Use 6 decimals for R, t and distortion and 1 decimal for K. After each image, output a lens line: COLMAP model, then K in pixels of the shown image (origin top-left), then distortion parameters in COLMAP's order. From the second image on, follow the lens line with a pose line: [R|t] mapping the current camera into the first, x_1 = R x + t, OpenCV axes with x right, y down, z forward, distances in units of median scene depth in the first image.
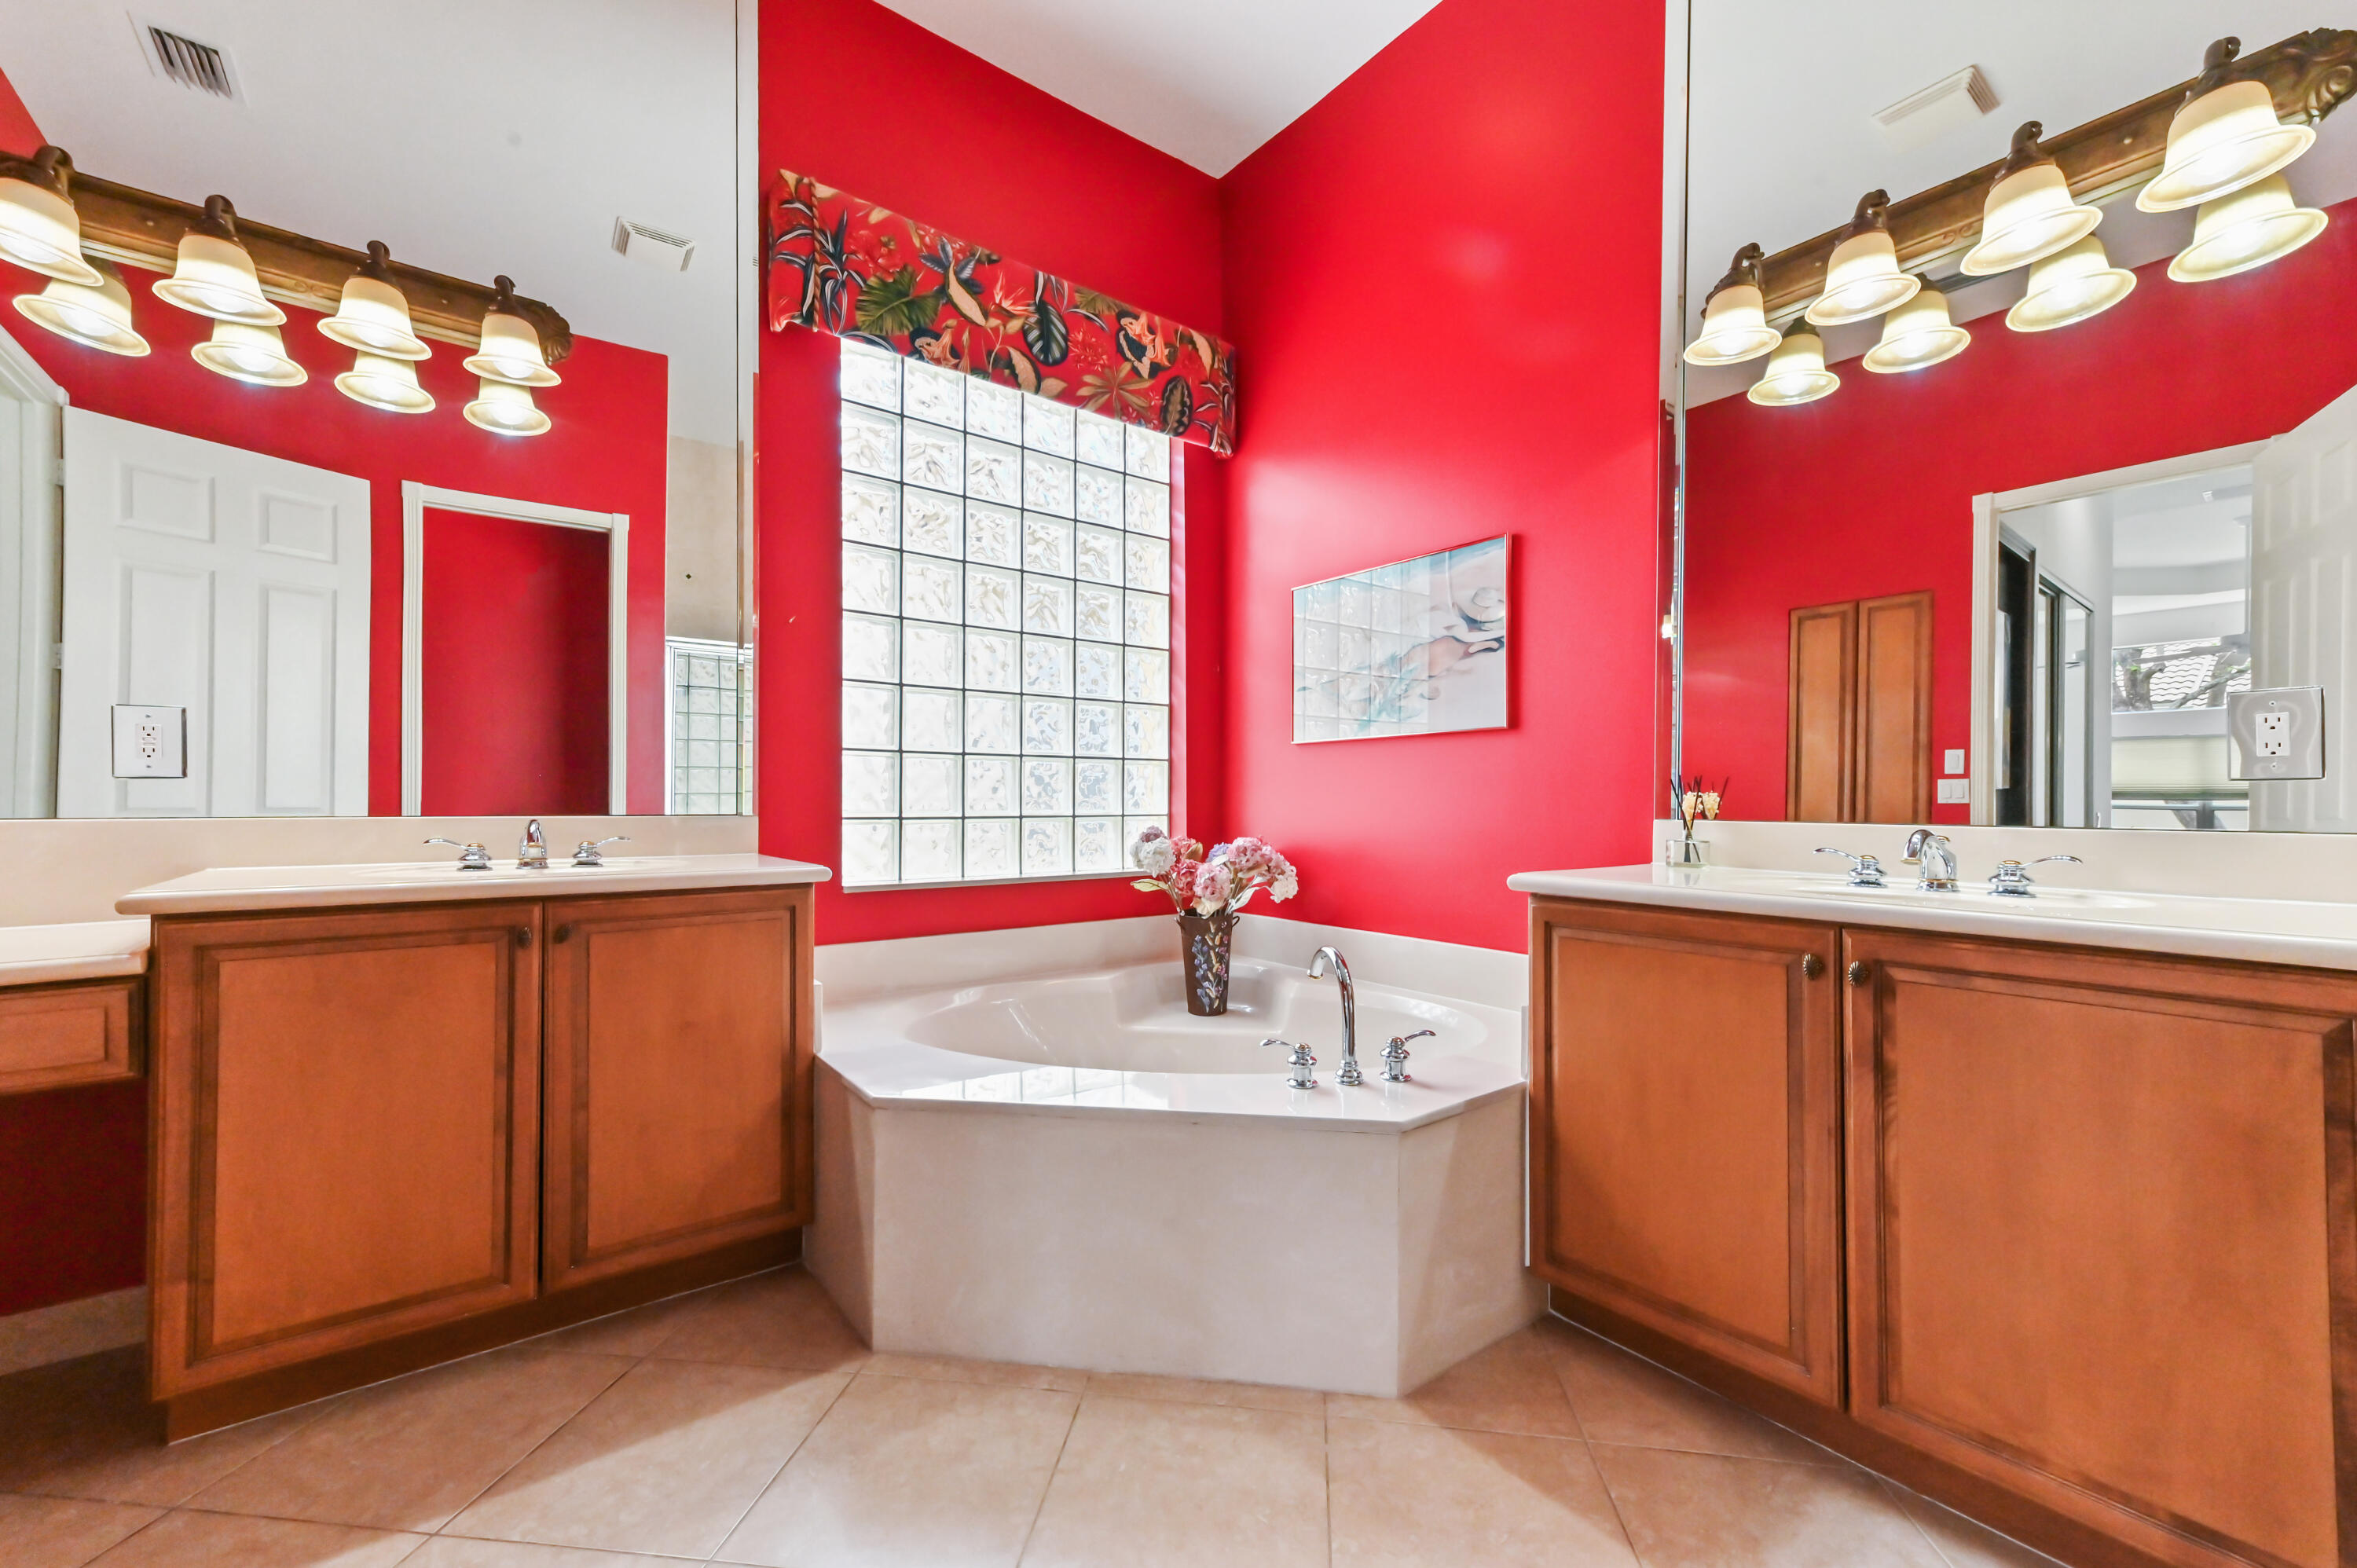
lens RADIAL K [[911.1, 0, 1171.4], [0, 911.1, 797.1], [0, 0, 1]] dist [0.010369, 0.000067]
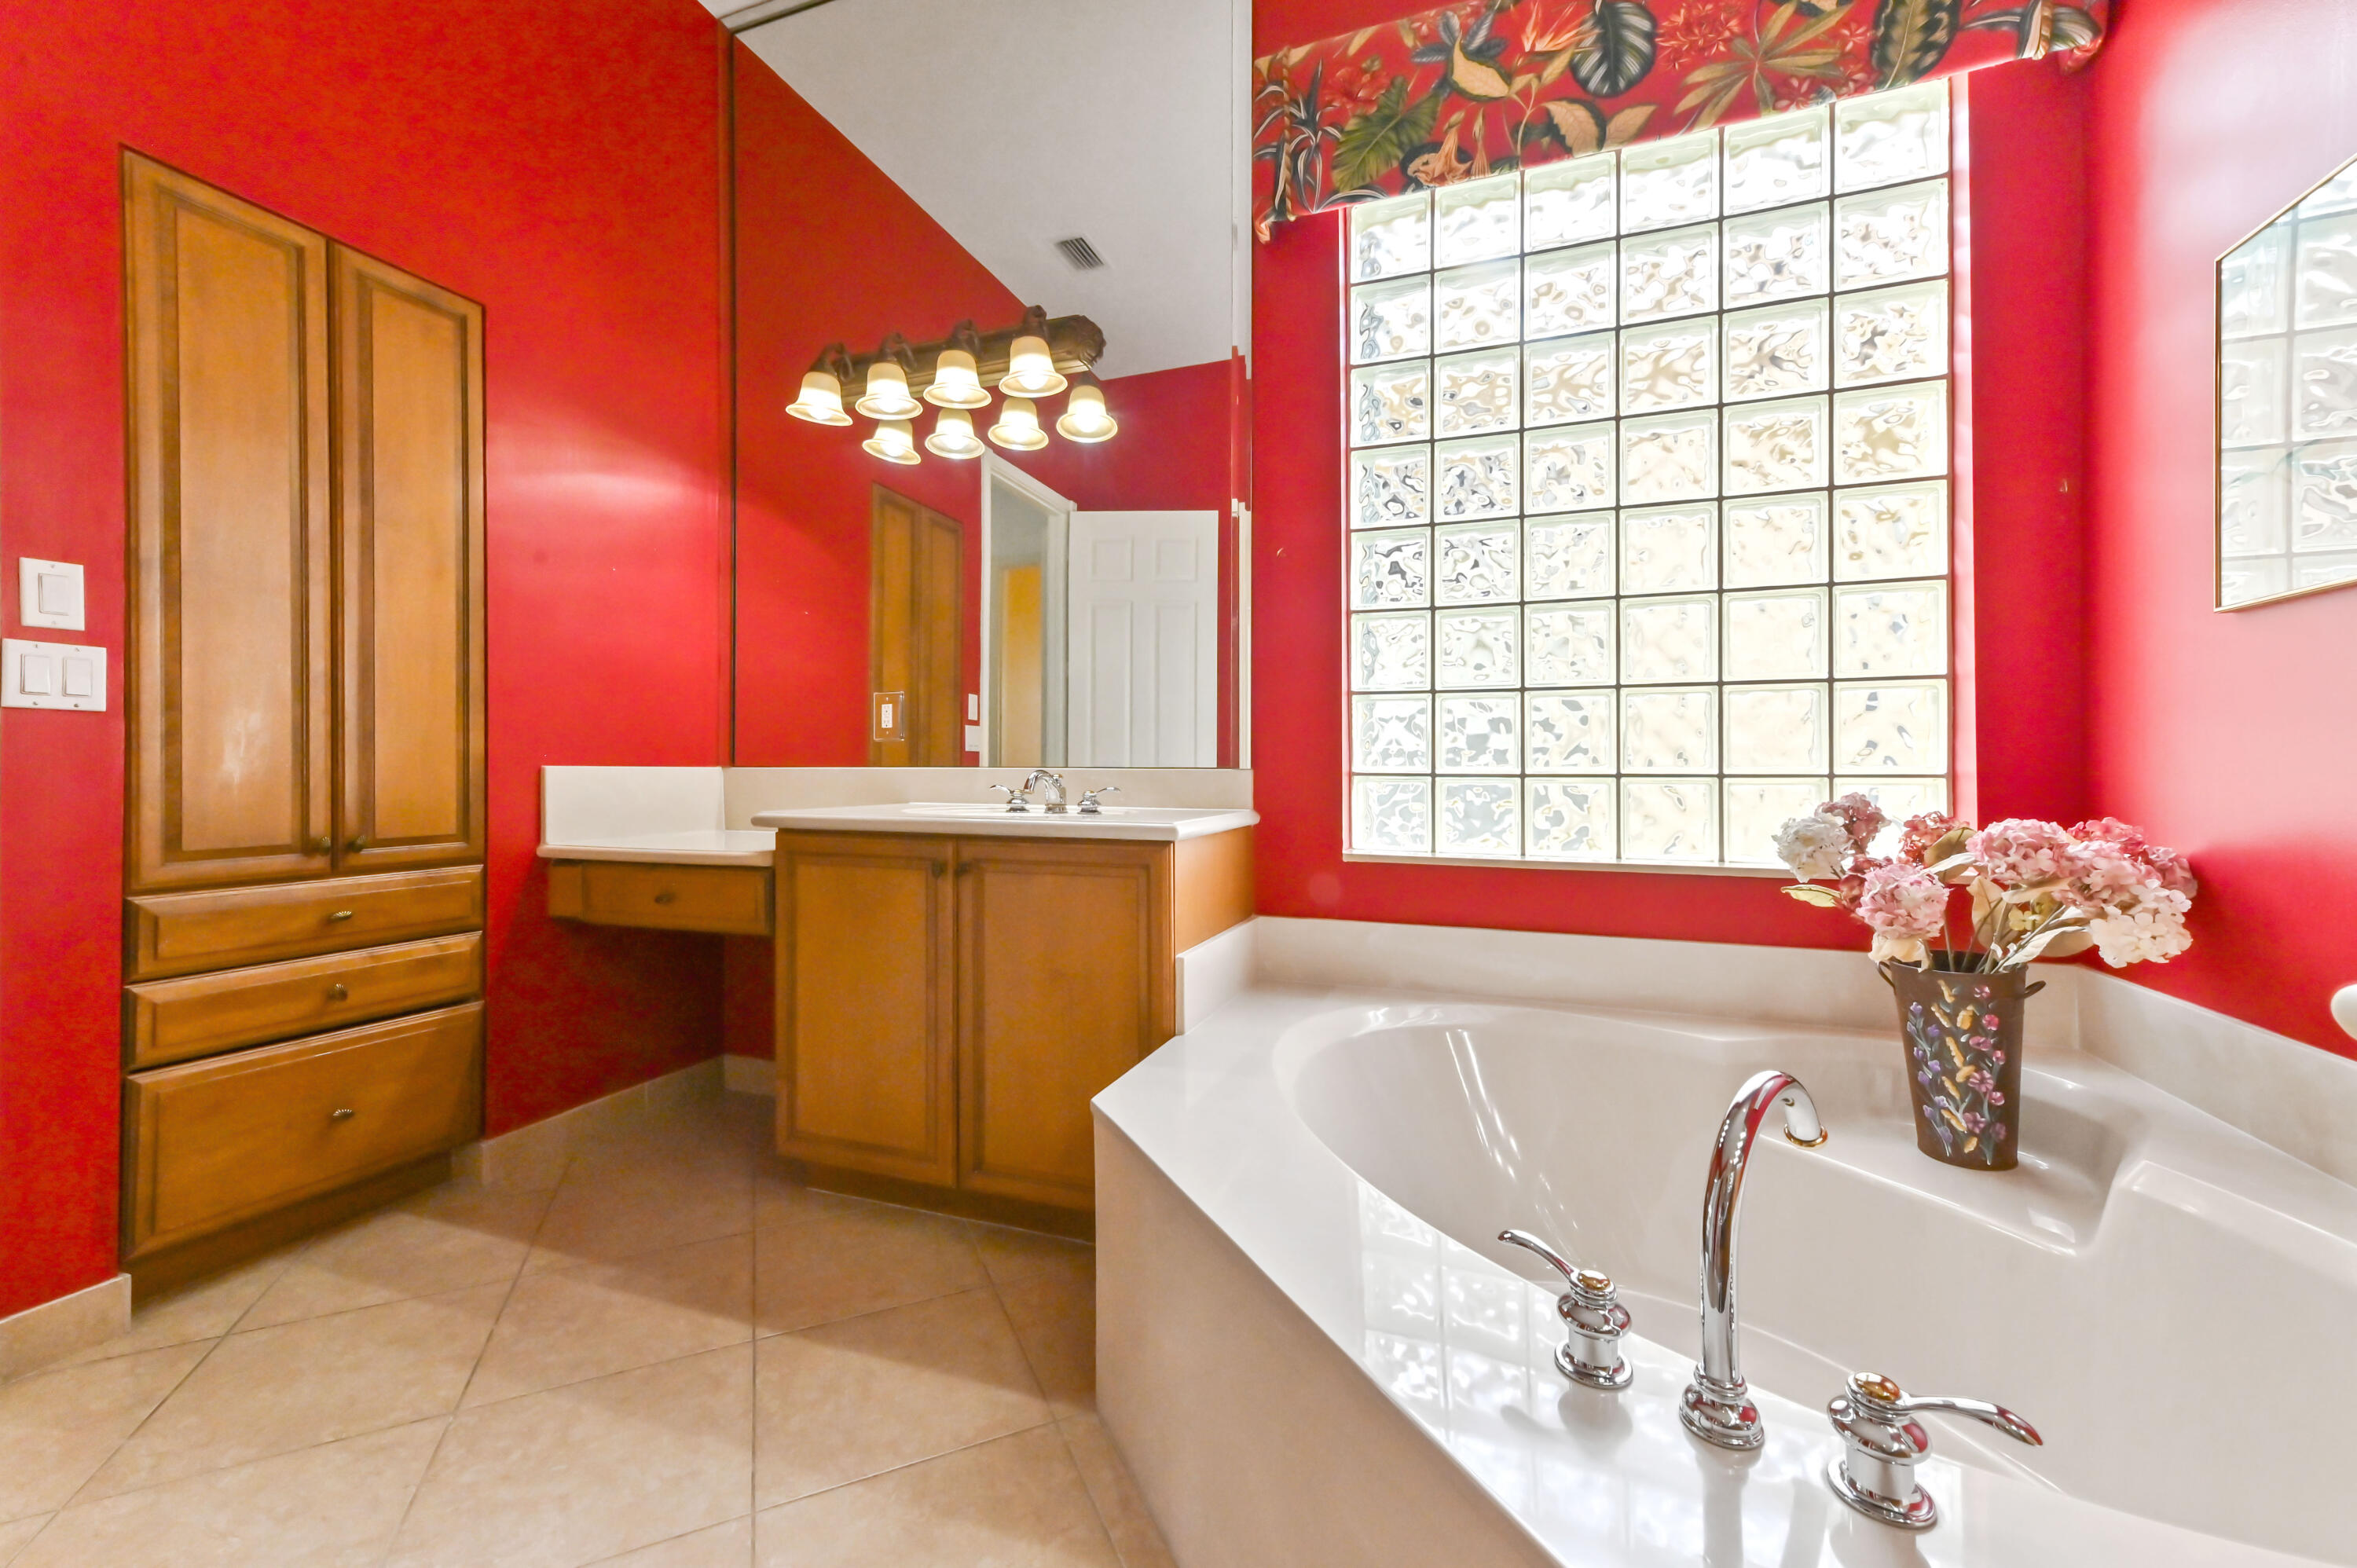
lens RADIAL K [[917.3, 0, 1173.8], [0, 917.3, 763.4], [0, 0, 1]] dist [0.011445, 0.000112]
pose [[0.546935, -0.005990, -0.837154, 0.271662], [0.003519, 0.999982, -0.004856, 0.017319], [0.837168, -0.000291, 0.546946, 0.394620]]
